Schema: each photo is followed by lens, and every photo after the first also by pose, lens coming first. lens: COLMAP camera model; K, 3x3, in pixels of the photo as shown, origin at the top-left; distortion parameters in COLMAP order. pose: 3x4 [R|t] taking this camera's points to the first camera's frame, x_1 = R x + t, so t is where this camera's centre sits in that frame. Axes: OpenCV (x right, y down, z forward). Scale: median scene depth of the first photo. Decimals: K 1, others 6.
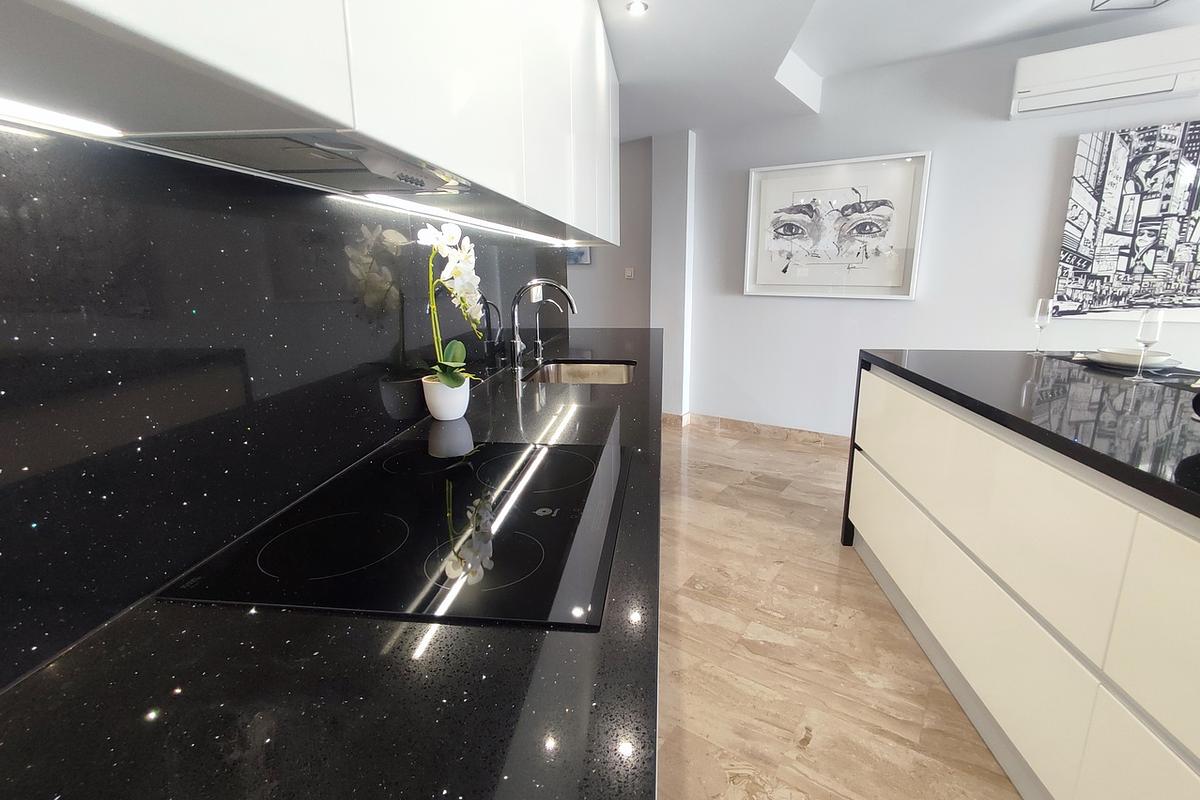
lens RADIAL K [[550.4, 0, 599.4], [0, 550.4, 398.6], [0, 0, 1]] dist [-0.009738, 0.003281]
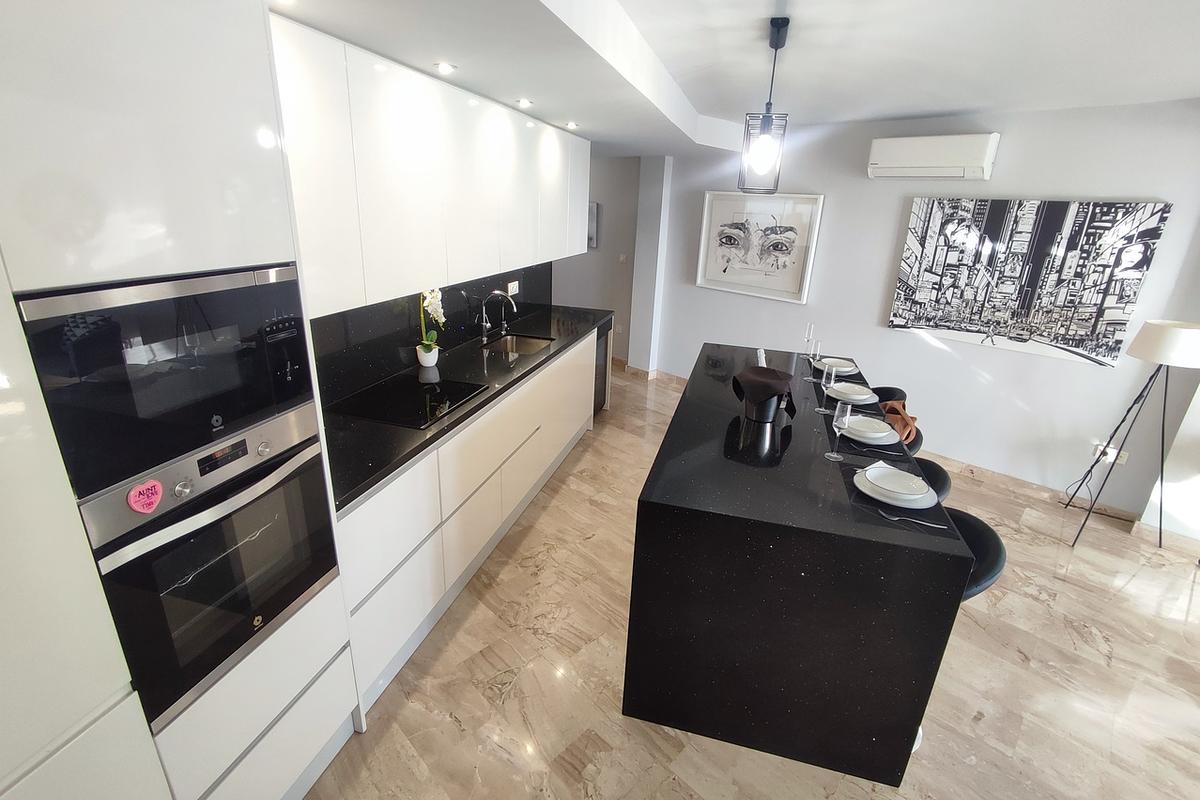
lens RADIAL K [[550.4, 0, 601.4], [0, 550.4, 399.7], [0, 0, 1]] dist [-0.009738, 0.003281]
pose [[0.985448, 0.106102, -0.132795, 0.343654], [-0.090912, 0.989120, 0.115658, -0.069972], [0.143622, -0.101903, 0.984372, -0.518423]]
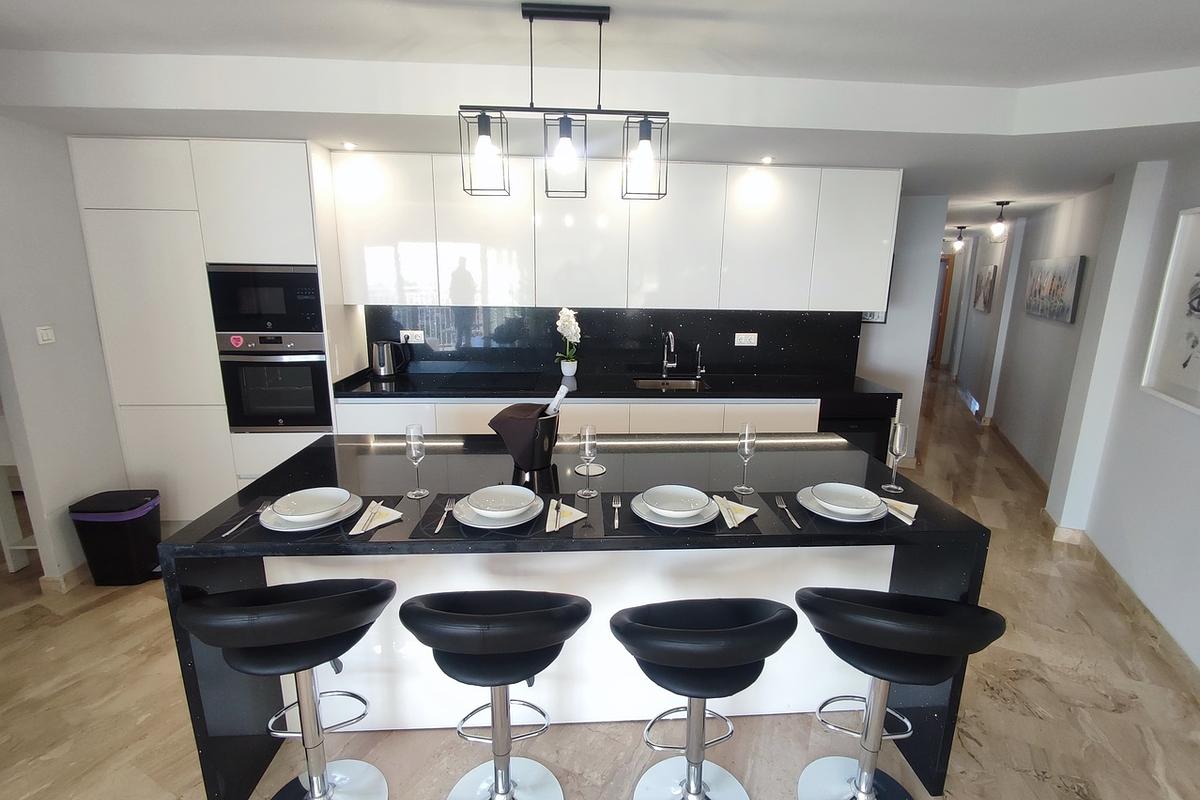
lens RADIAL K [[550.4, 0, 606.0], [0, 550.4, 397.8], [0, 0, 1]] dist [-0.009738, 0.003281]
pose [[0.161869, 0.230065, -0.959619, 1.156648], [-0.245737, 0.951207, 0.186597, -0.200245], [0.955726, 0.205610, 0.210506, 0.299692]]
